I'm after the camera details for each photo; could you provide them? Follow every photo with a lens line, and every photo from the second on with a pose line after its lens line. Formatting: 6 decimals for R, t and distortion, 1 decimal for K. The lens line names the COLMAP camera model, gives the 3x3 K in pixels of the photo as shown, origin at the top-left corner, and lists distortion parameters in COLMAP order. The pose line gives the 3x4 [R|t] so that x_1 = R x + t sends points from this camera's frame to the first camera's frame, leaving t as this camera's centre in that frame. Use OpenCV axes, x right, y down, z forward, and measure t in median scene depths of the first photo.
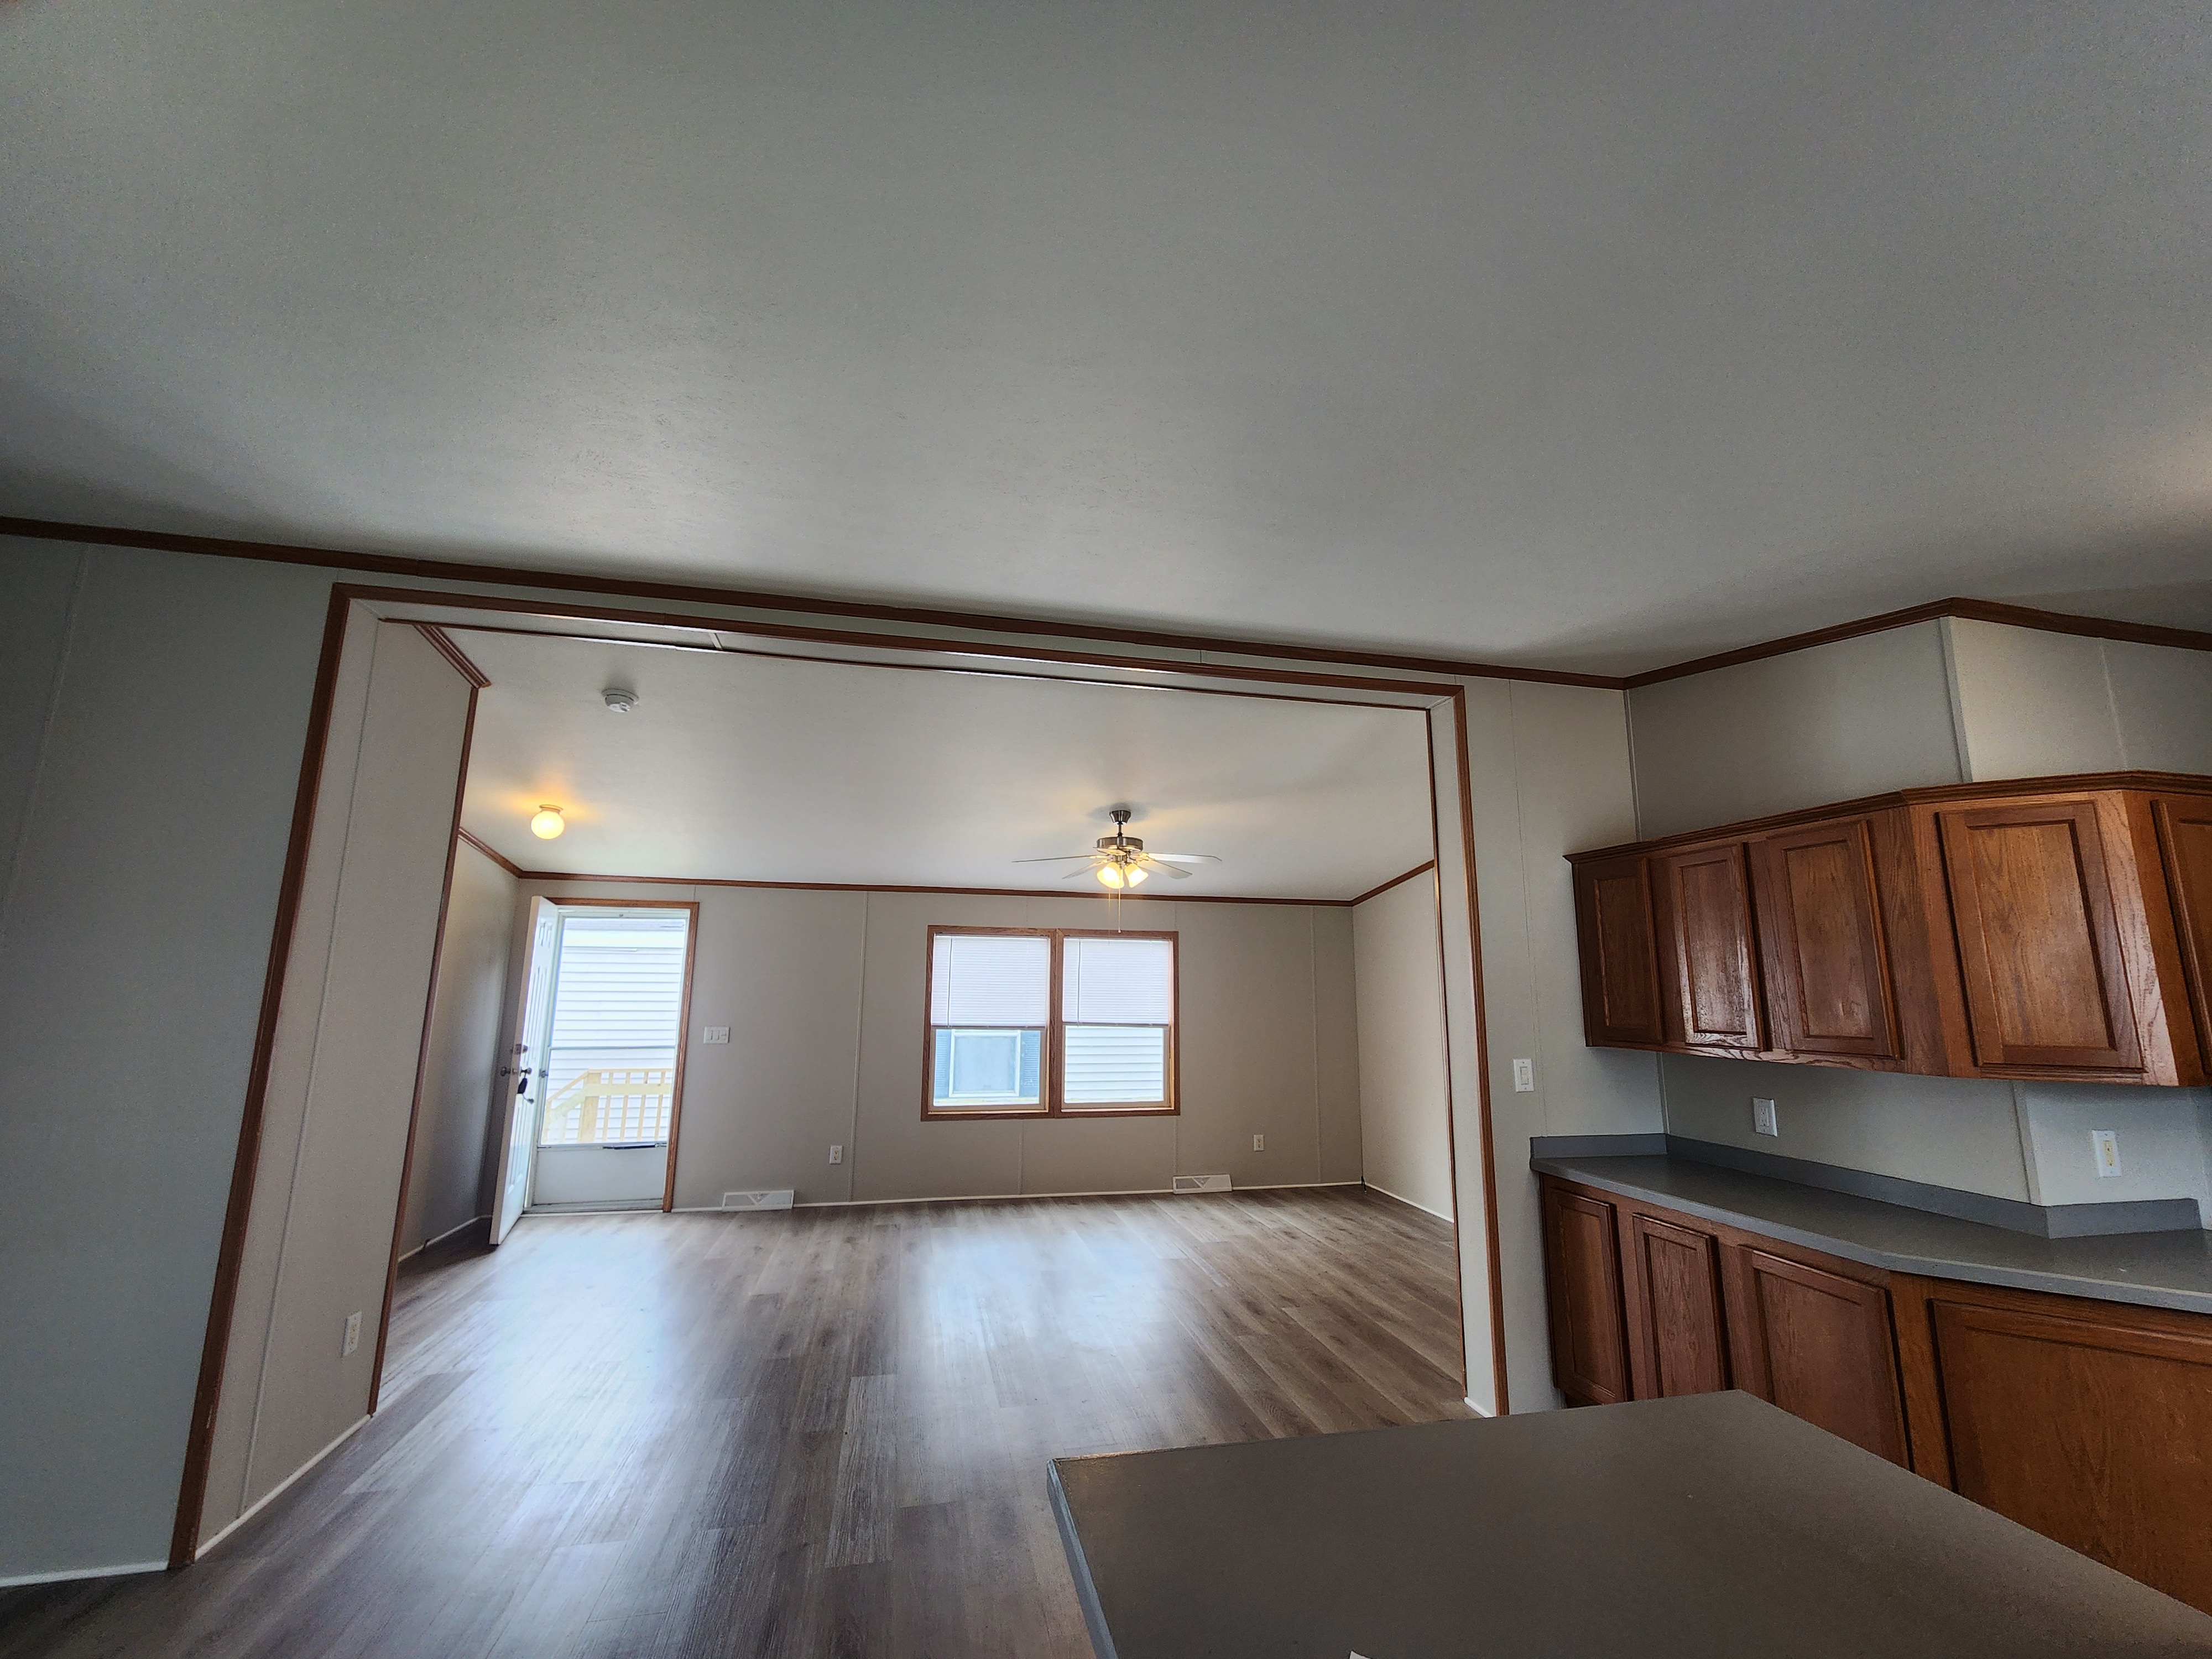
lens RADIAL K [[900.5, 0, 1116.2], [0, 900.5, 837.6], [0, 0, 1]] dist [0.005648, 0.000962]
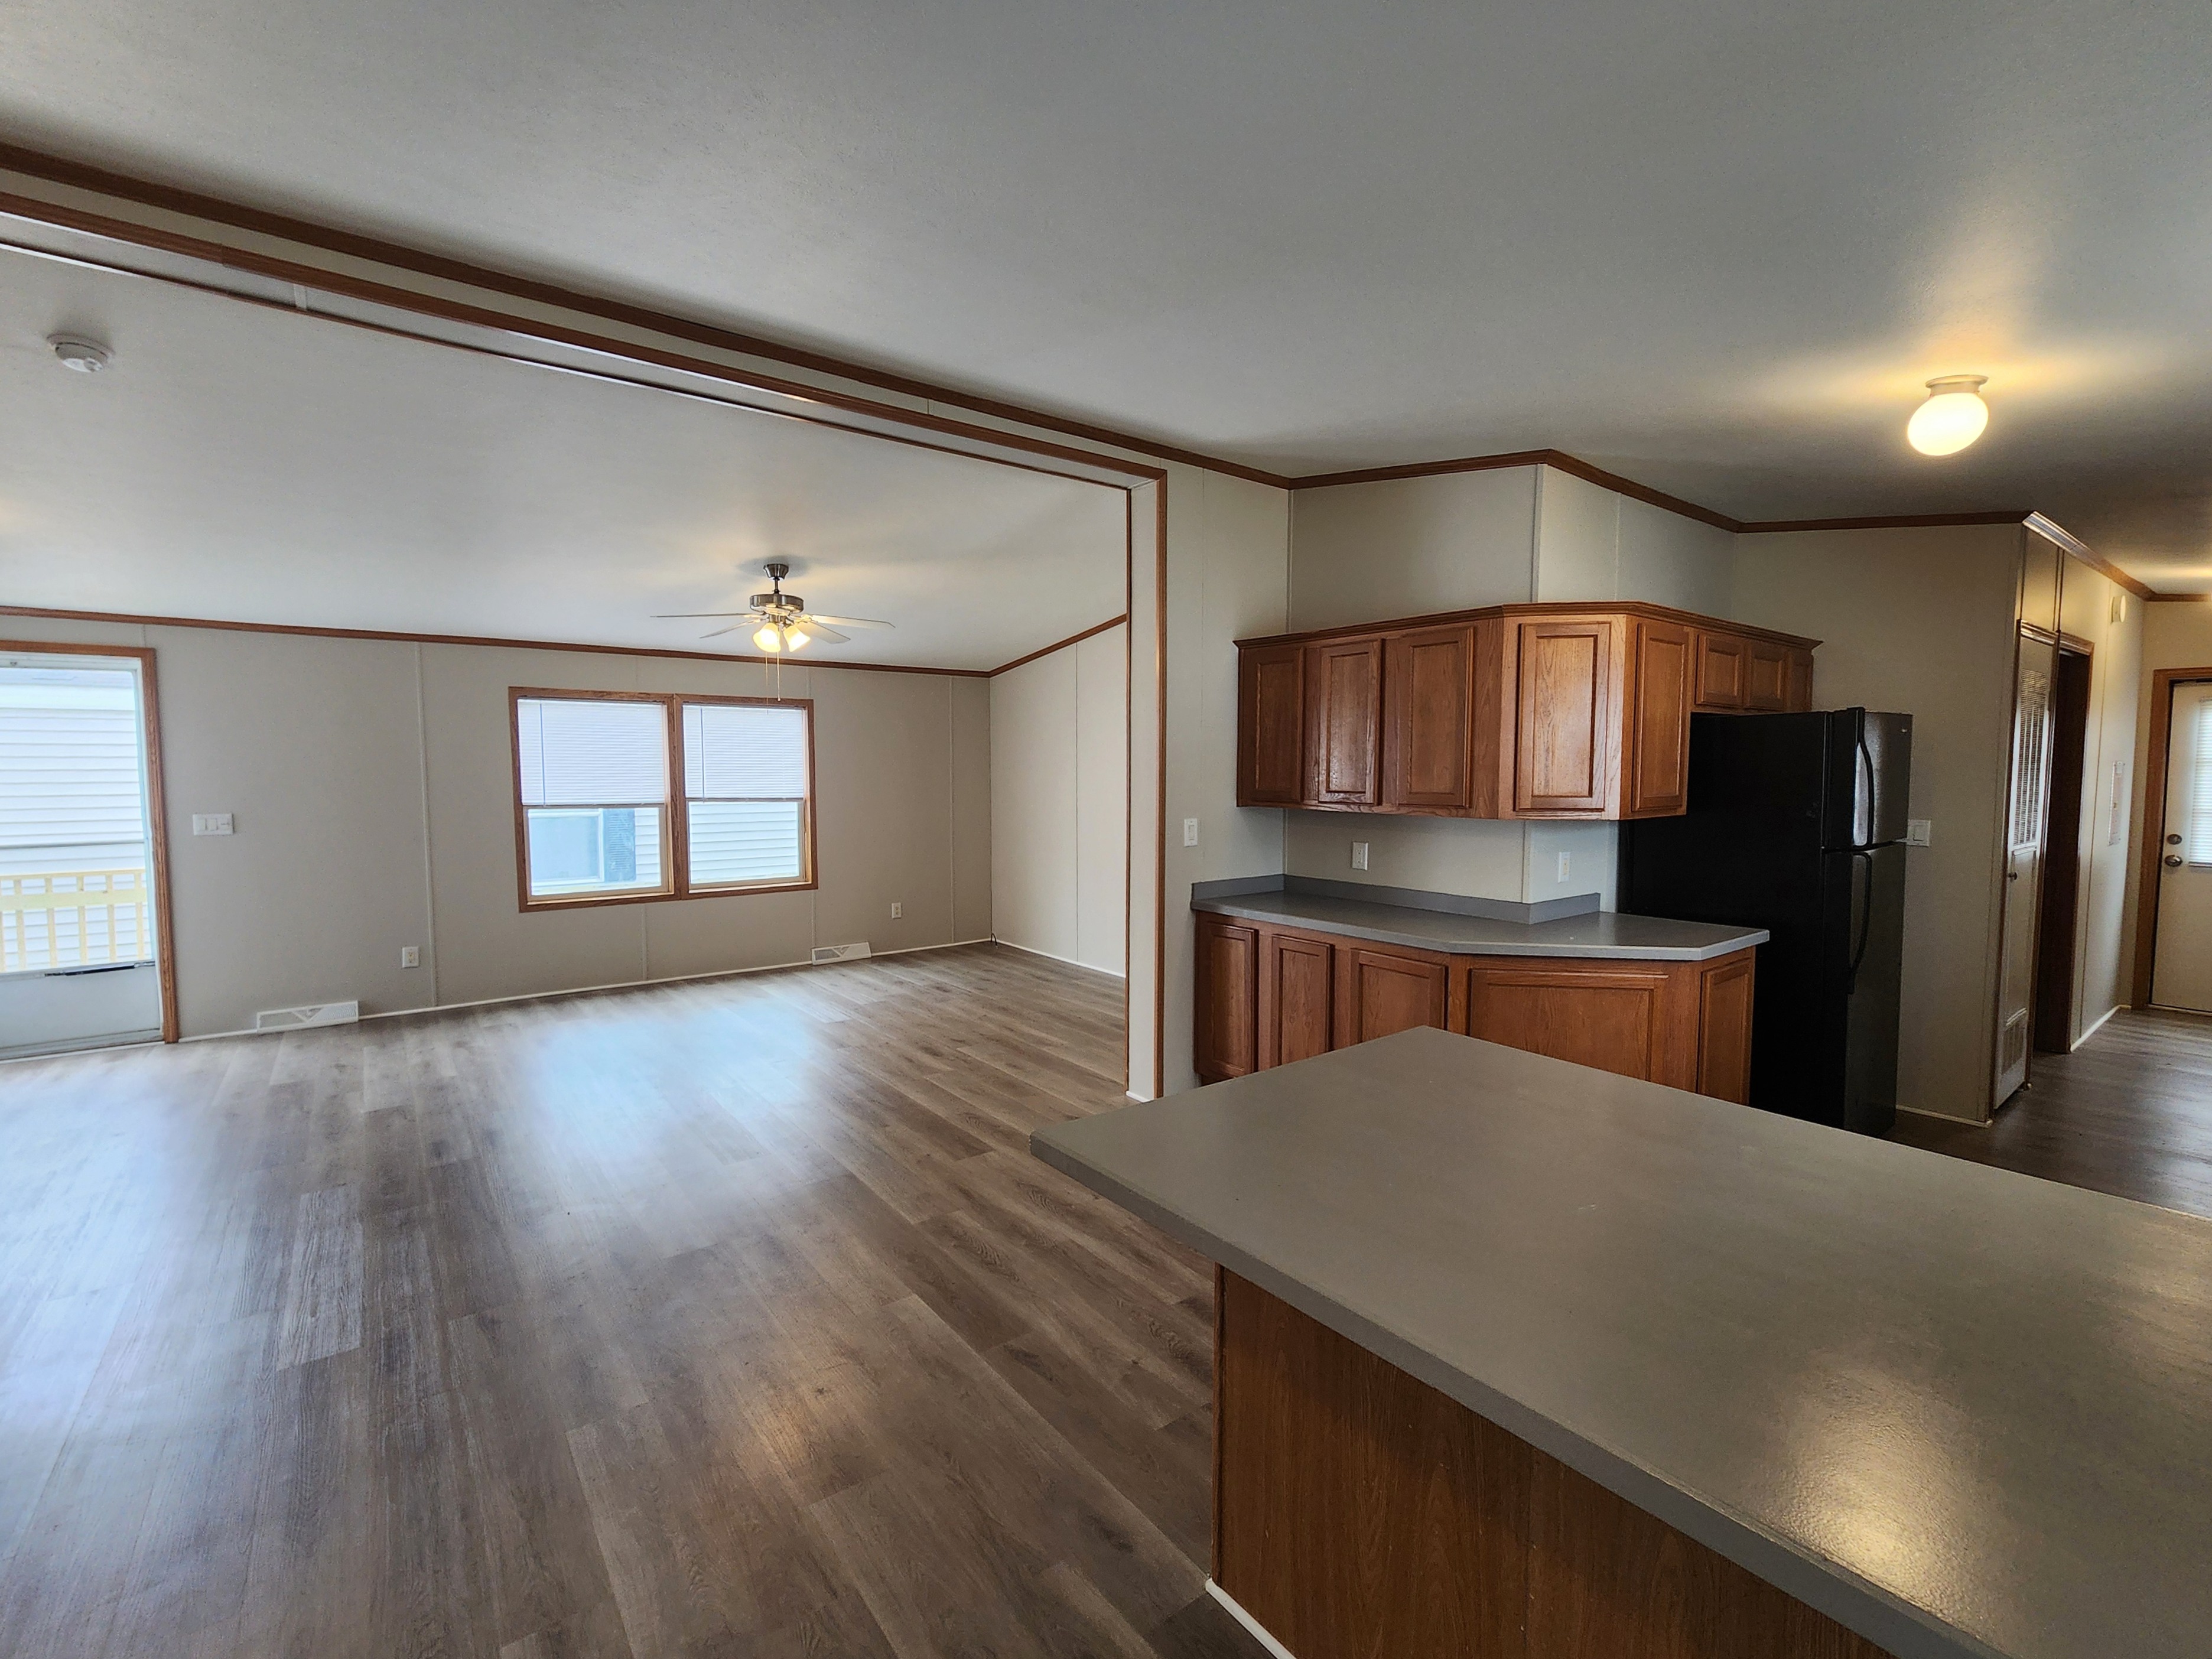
lens RADIAL K [[959.1, 0, 1072.0], [0, 959.1, 830.1], [0, 0, 1]] dist [0.000213, -0.000239]
pose [[0.917961, -0.036400, 0.394997, -0.135414], [-0.058594, 0.972414, 0.225781, -0.006853], [-0.392319, -0.230403, 0.890506, -0.029546]]
